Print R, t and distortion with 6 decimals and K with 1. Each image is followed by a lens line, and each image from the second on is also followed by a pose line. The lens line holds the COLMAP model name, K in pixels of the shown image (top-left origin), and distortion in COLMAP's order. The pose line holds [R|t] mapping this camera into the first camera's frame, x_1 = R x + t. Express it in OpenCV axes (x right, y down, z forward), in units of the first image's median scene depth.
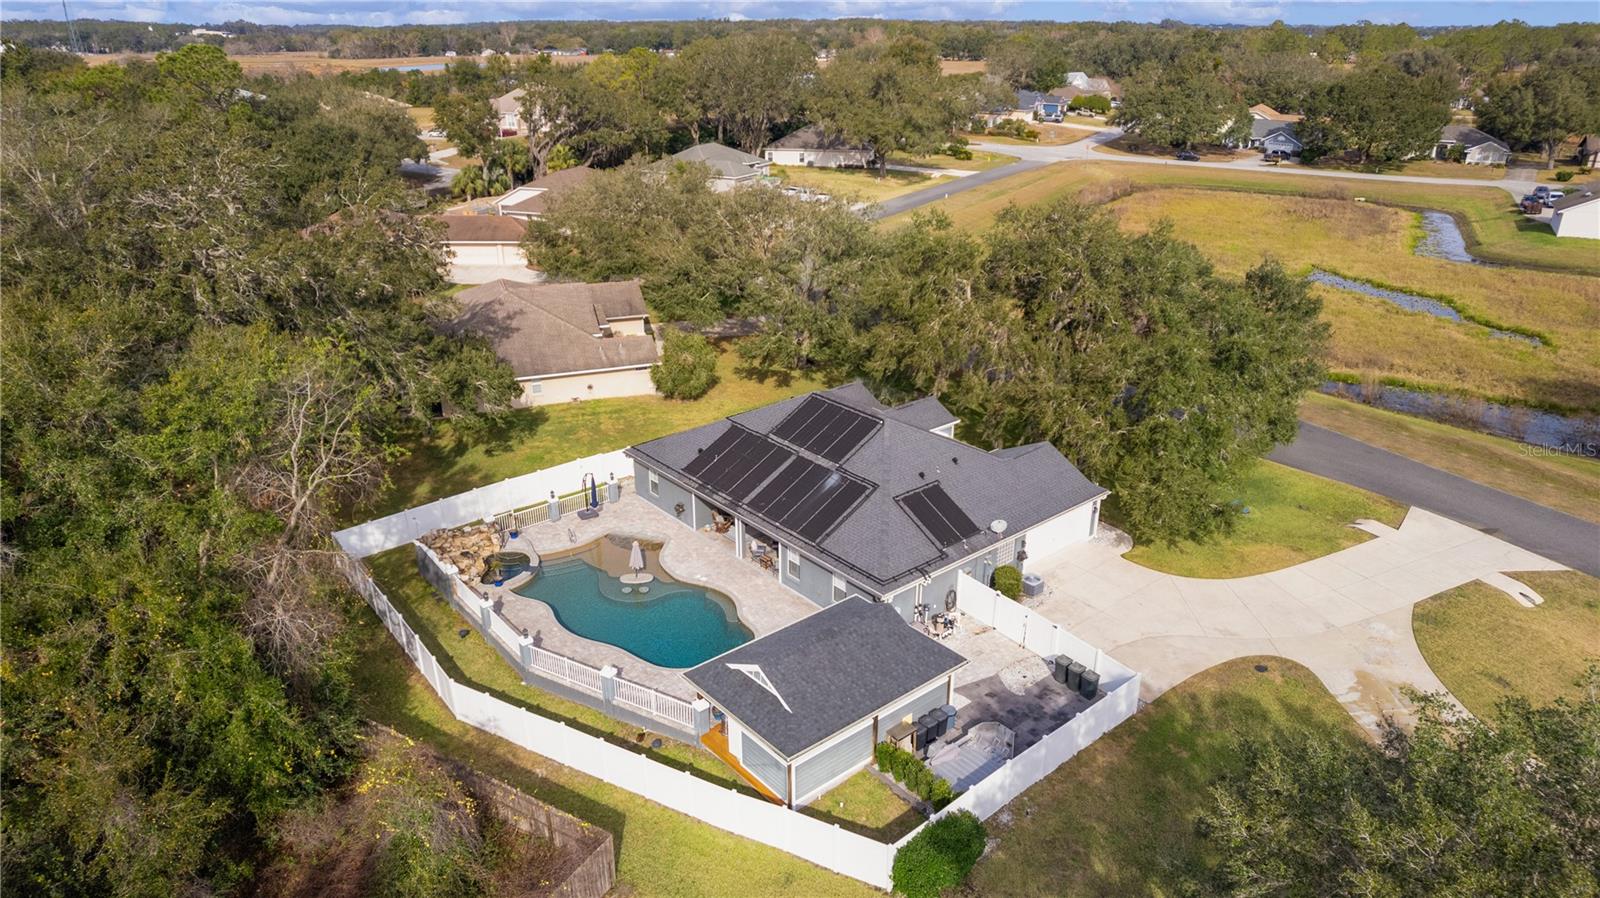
lens RADIAL K [[1032.5, 0, 798.9], [0, 1032.5, 445.7], [0, 0, 1]] dist [-0.077221, 0.068381]
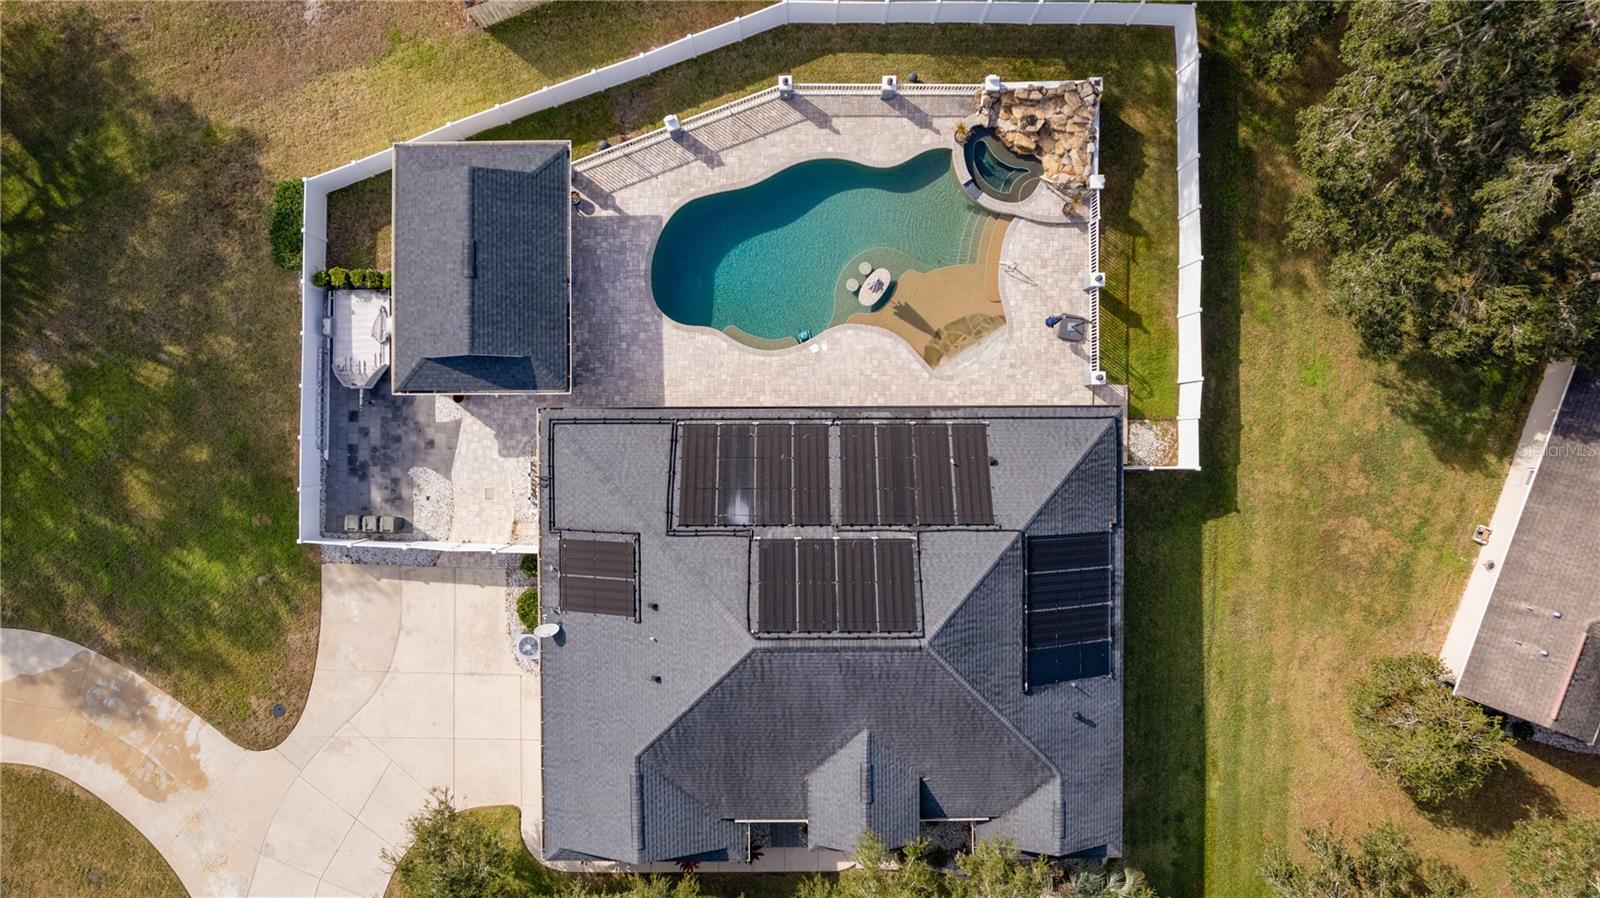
lens RADIAL K [[1032.5, 0, 800.7], [0, 1032.5, 441.3], [0, 0, 1]] dist [-0.077221, 0.068381]
pose [[-0.640707, 0.767784, 0.001455, -0.020503], [-0.298224, -0.250610, 0.921009, -0.392998], [0.707500, 0.589663, 0.389540, 0.465624]]
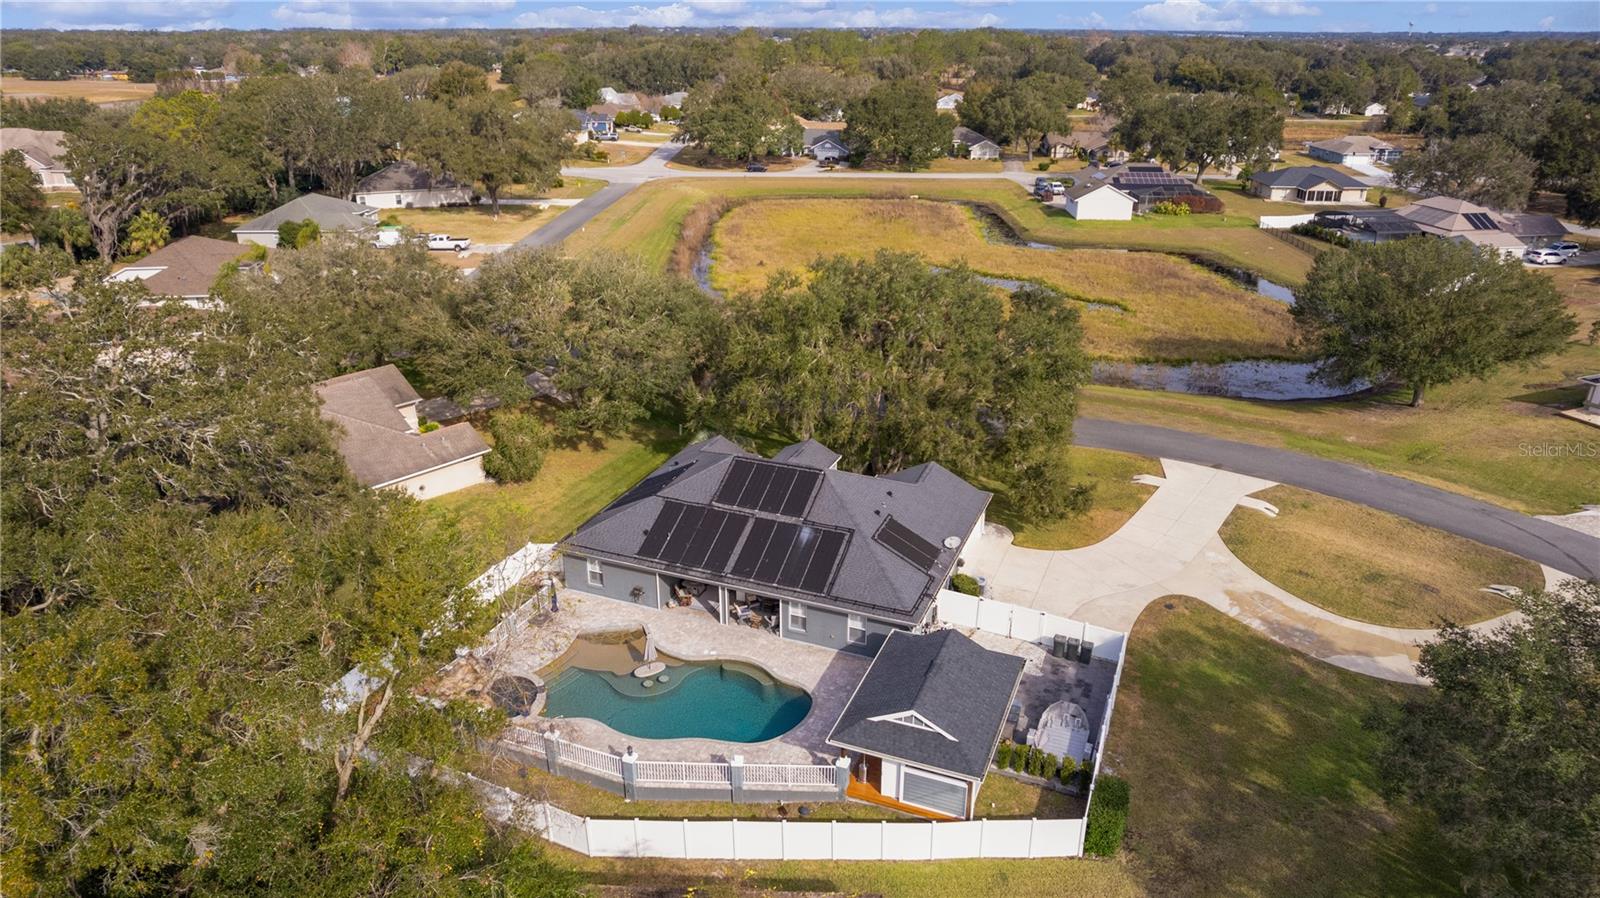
lens RADIAL K [[1032.5, 0, 797.3], [0, 1032.5, 444.1], [0, 0, 1]] dist [-0.077221, 0.068381]
pose [[0.885823, -0.174336, 0.430028, -0.274496], [0.176483, 0.983672, 0.035246, -0.064117], [-0.429151, 0.044671, 0.902127, 0.009209]]
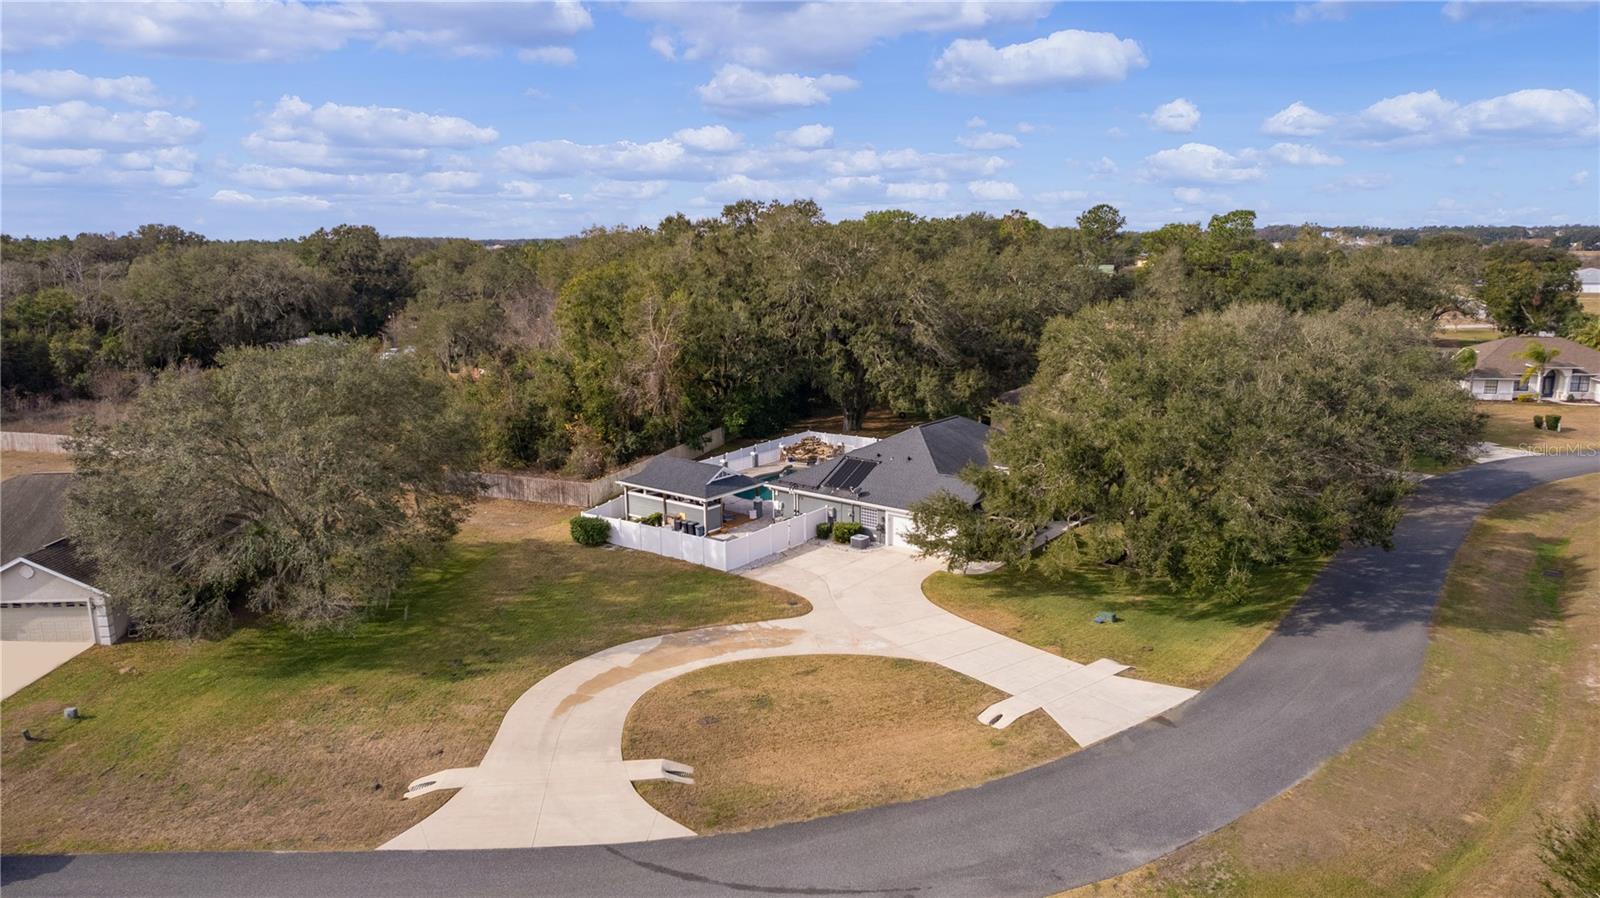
lens RADIAL K [[1032.5, 0, 790.3], [0, 1032.5, 444.0], [0, 0, 1]] dist [-0.077221, 0.068381]
pose [[0.184595, 0.193247, -0.963629, 0.942662], [-0.365951, 0.923490, 0.115095, -0.067685], [0.912143, 0.331395, 0.241191, 0.340089]]
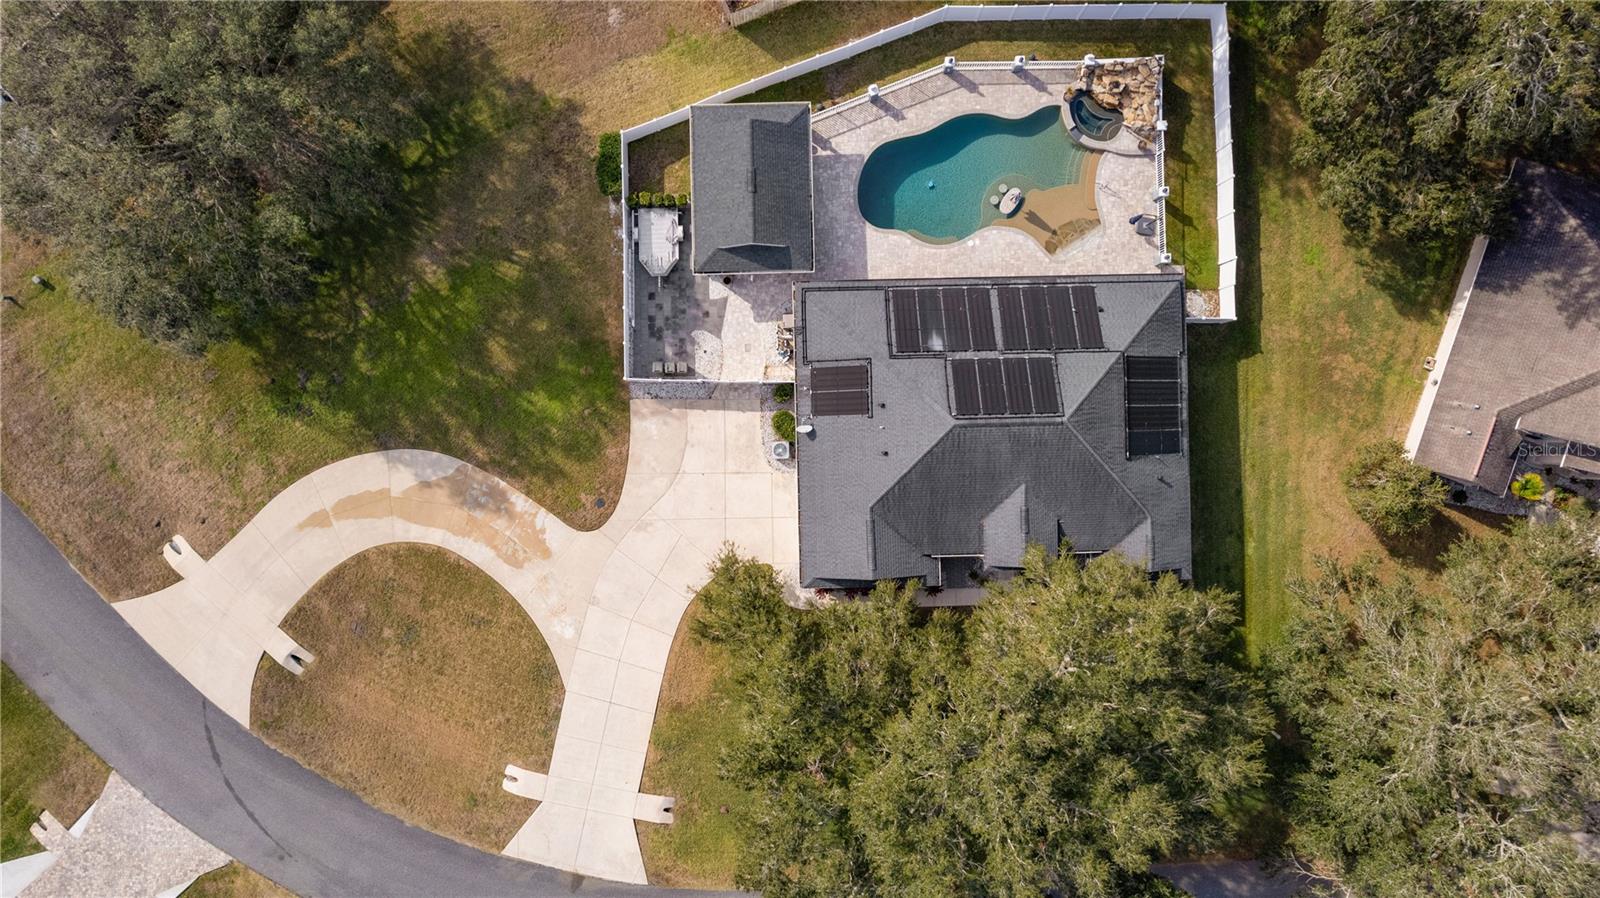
lens RADIAL K [[1032.5, 0, 804.1], [0, 1032.5, 440.5], [0, 0, 1]] dist [-0.077221, 0.068381]
pose [[-0.625450, 0.780256, 0.003677, 0.123332], [-0.301909, -0.246349, 0.920958, -0.594894], [0.719489, 0.574902, 0.389645, 0.348940]]
